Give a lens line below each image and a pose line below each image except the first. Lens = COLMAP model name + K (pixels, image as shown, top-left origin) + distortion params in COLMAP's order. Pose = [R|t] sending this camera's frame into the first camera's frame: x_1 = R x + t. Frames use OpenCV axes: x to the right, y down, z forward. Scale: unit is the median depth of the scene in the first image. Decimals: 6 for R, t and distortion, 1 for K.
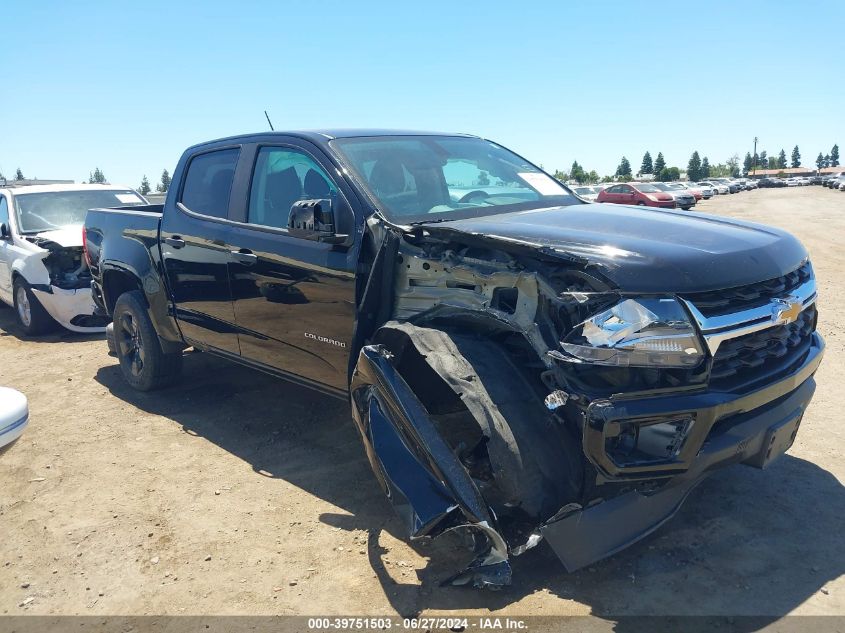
lens RADIAL K [[693.4, 0, 419.1], [0, 693.4, 317.8], [0, 0, 1]] dist [0.034356, -0.032511]
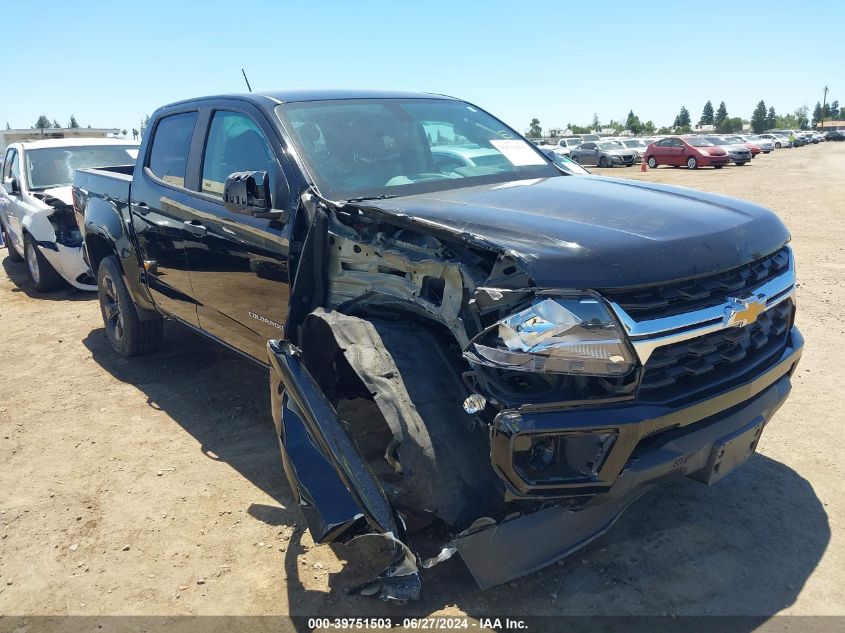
lens RADIAL K [[693.4, 0, 425.5], [0, 693.4, 316.6], [0, 0, 1]] dist [0.034356, -0.032511]
pose [[0.997275, 0.024759, -0.069500, 0.168917], [-0.019855, 0.997322, 0.070387, -0.051876], [0.071057, -0.068815, 0.995096, 0.083676]]
